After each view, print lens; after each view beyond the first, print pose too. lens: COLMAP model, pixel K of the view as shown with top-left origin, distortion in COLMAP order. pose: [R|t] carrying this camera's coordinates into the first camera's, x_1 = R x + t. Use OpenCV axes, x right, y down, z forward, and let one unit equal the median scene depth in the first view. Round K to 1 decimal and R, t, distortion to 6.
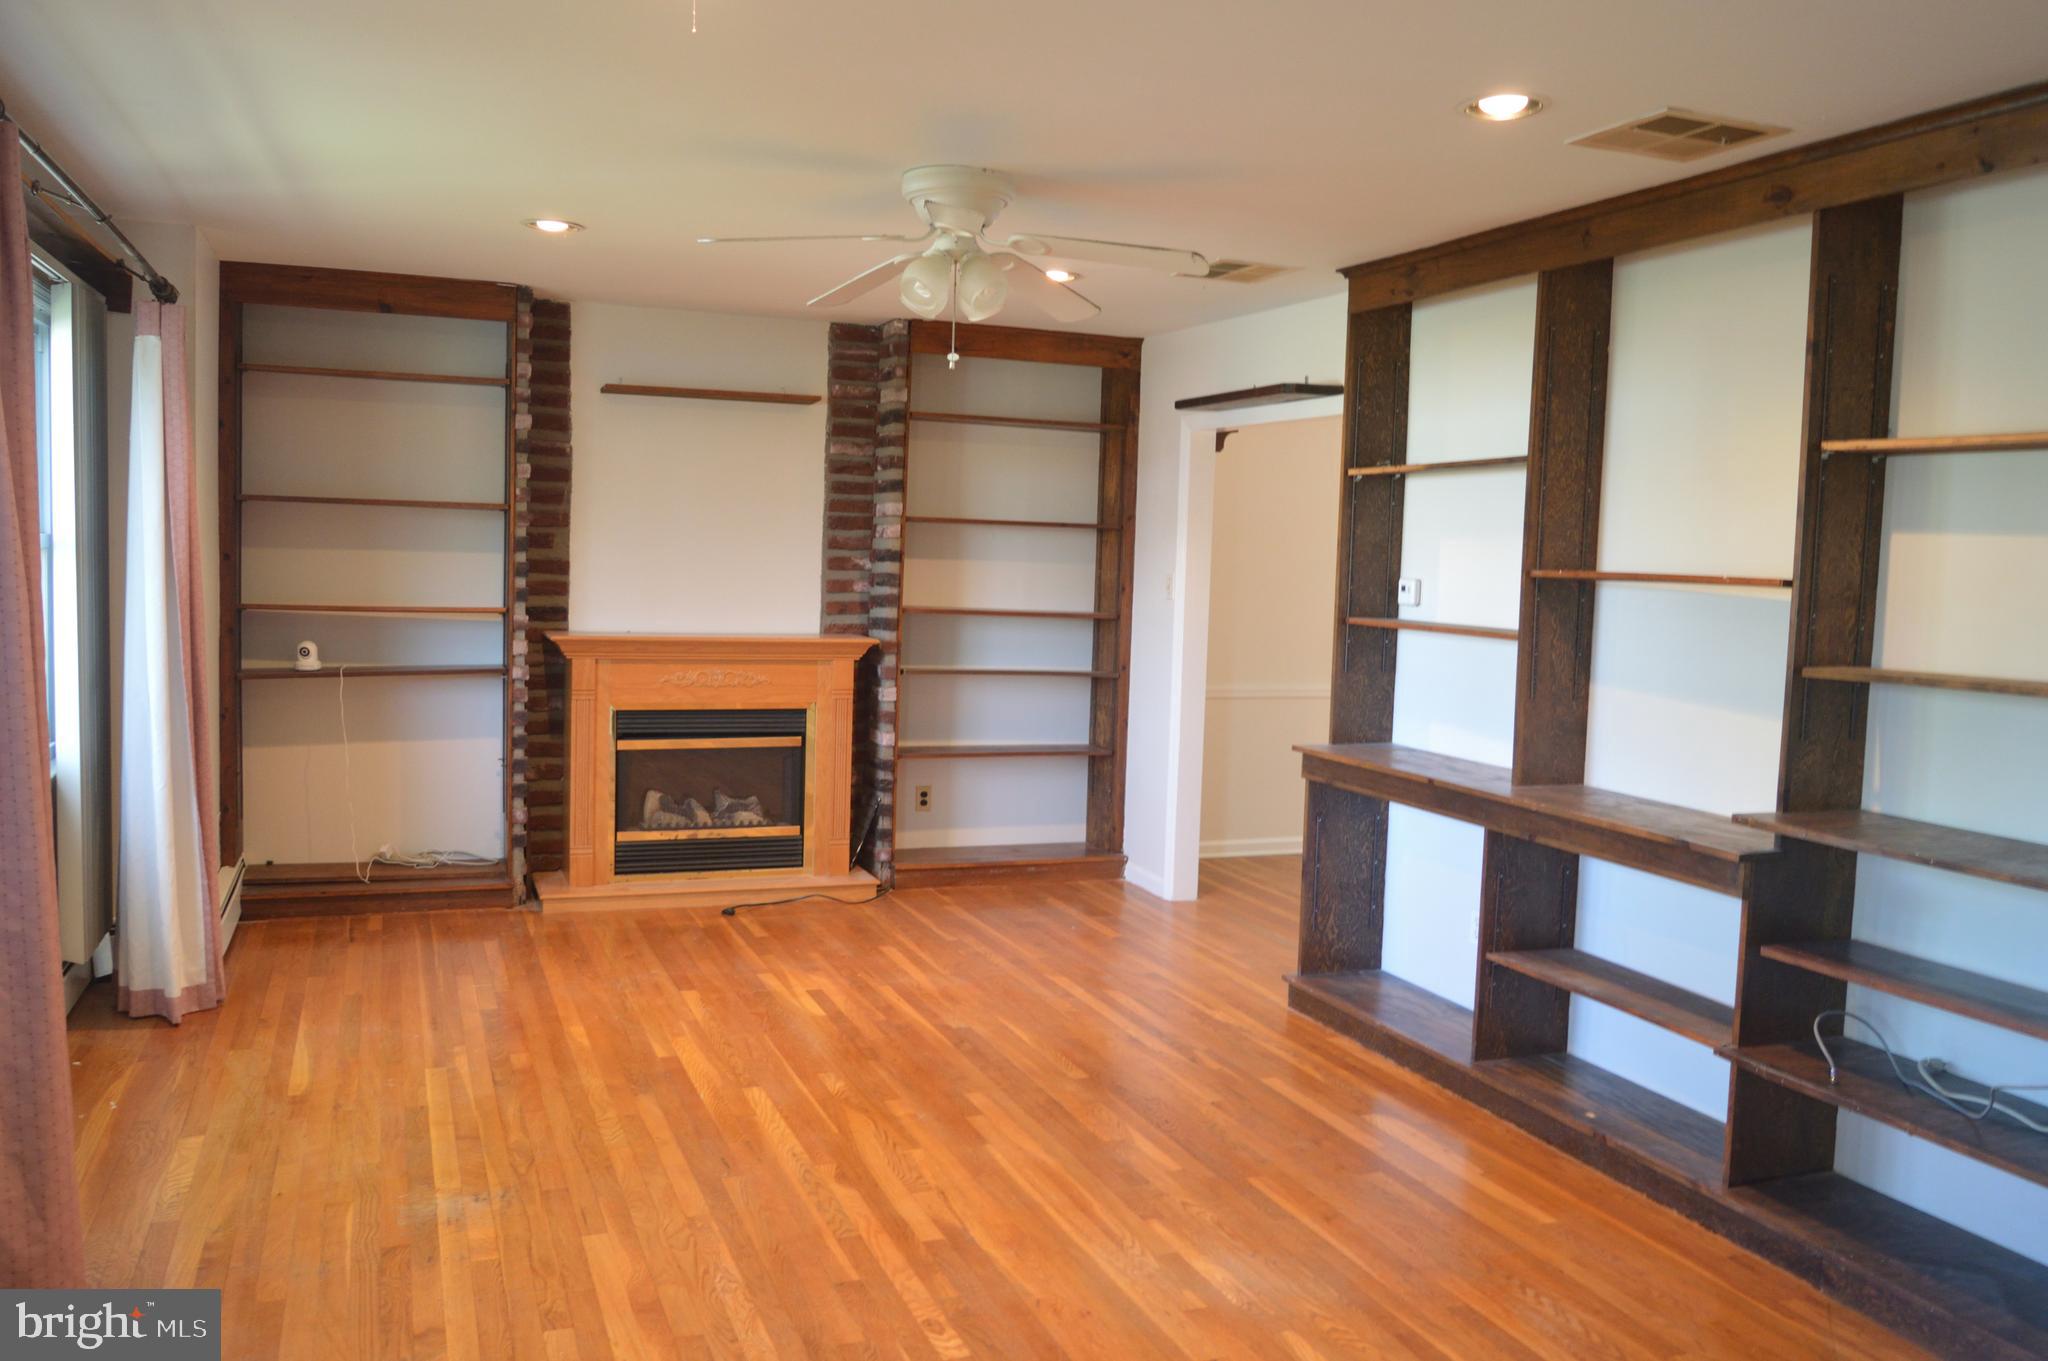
lens RADIAL K [[1613.3, 0, 1023.3], [0, 1613.3, 690.8], [0, 0, 1]] dist [-0.017003, -0.007472]
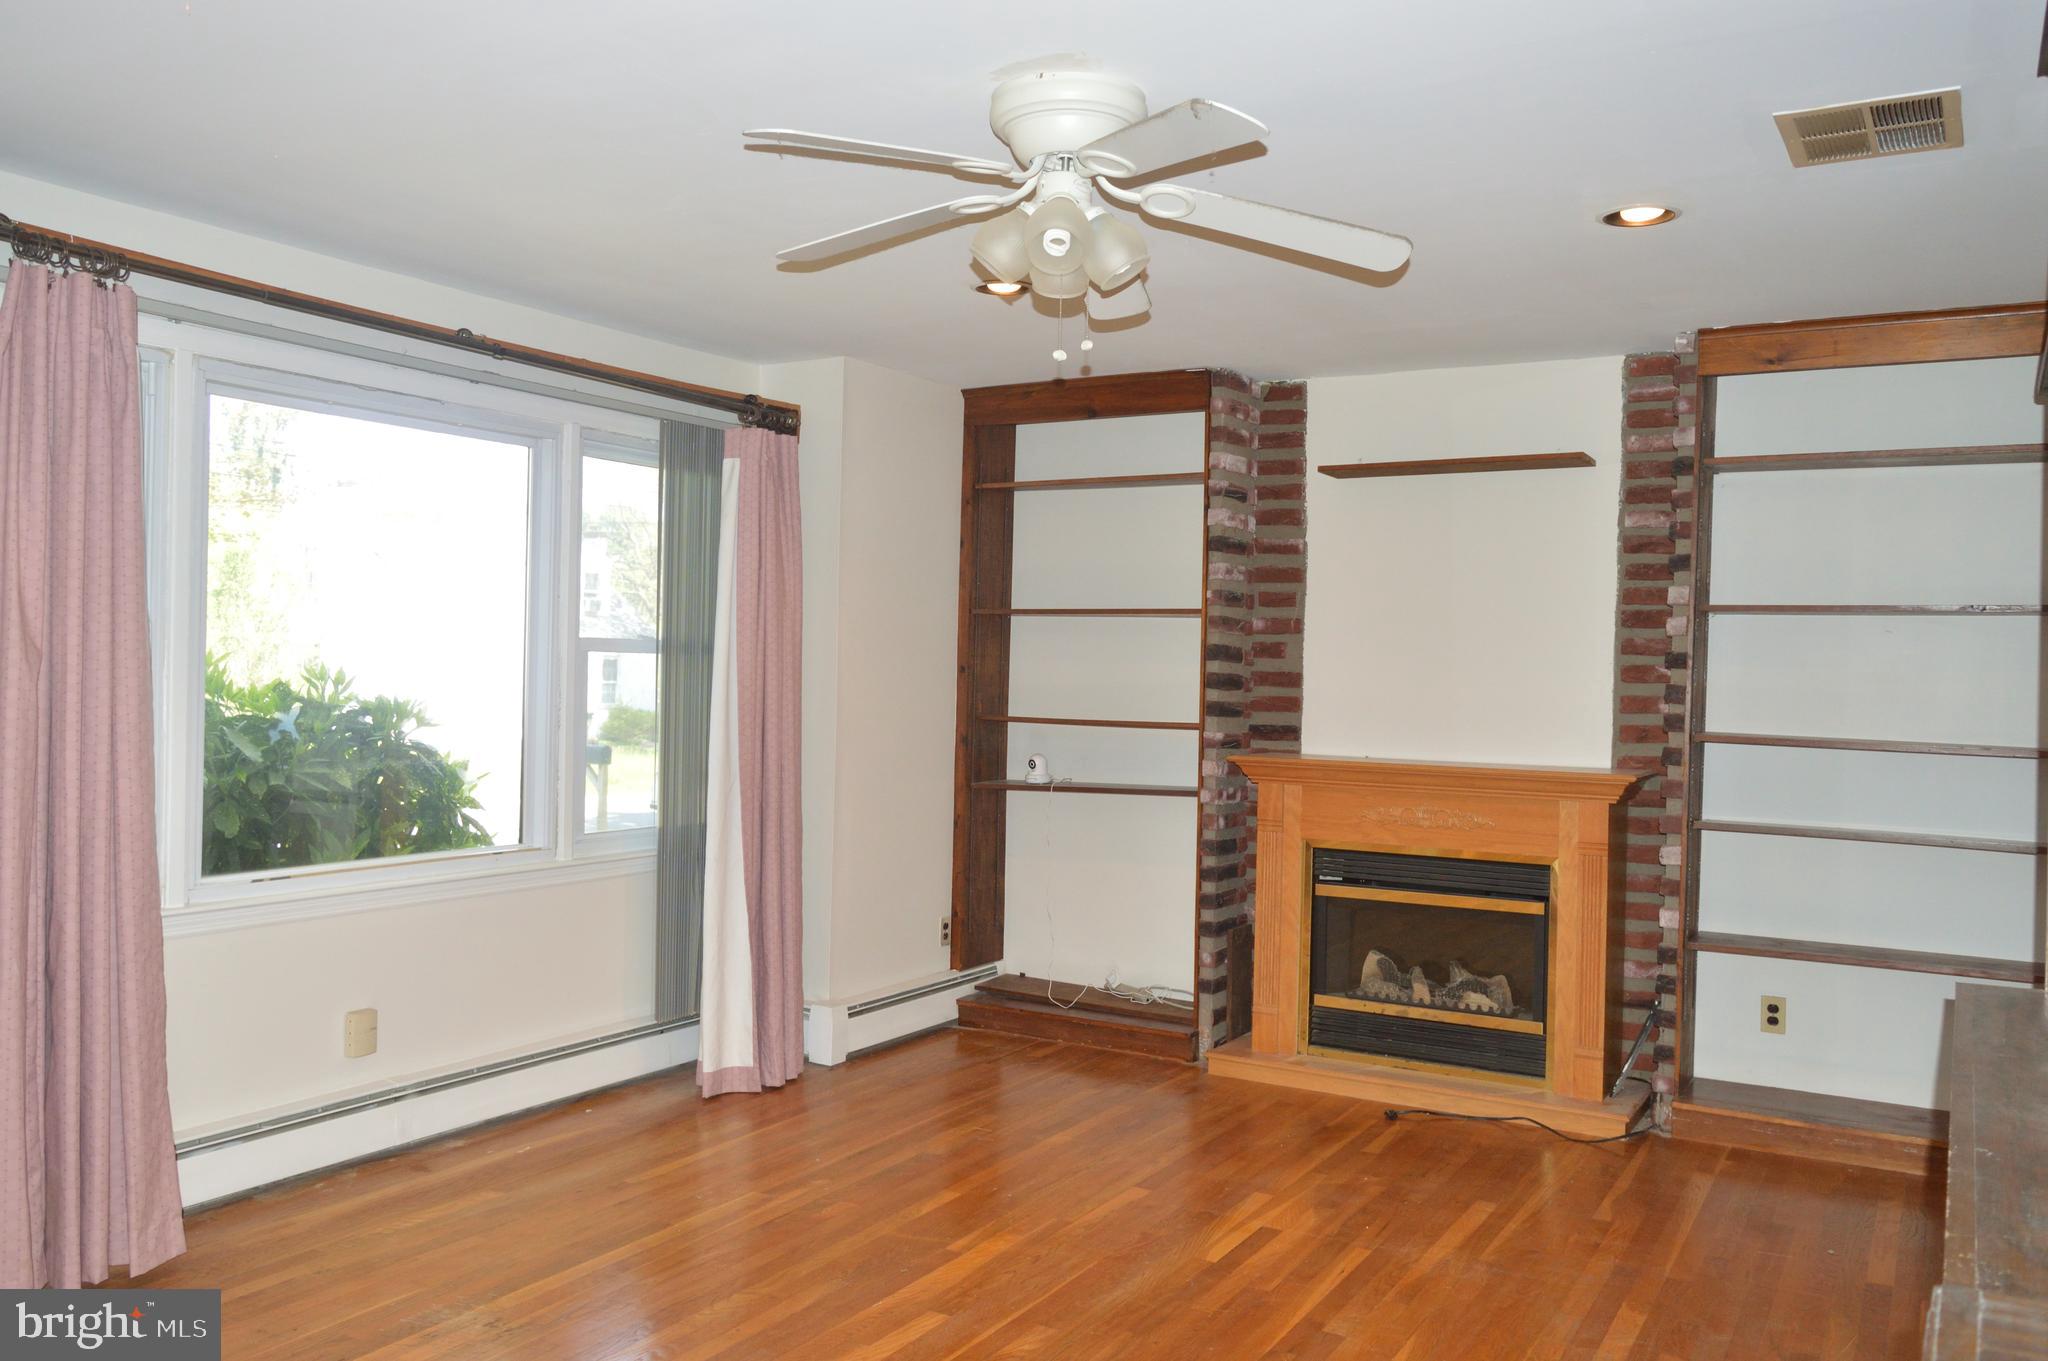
lens RADIAL K [[1613.3, 0, 1023.3], [0, 1613.3, 670.8], [0, 0, 1]] dist [-0.017003, -0.007472]
pose [[0.611363, -0.018645, -0.791130, 0.319335], [-0.072014, 0.994263, -0.079083, -0.002064], [0.788066, 0.105322, 0.606514, 0.356911]]
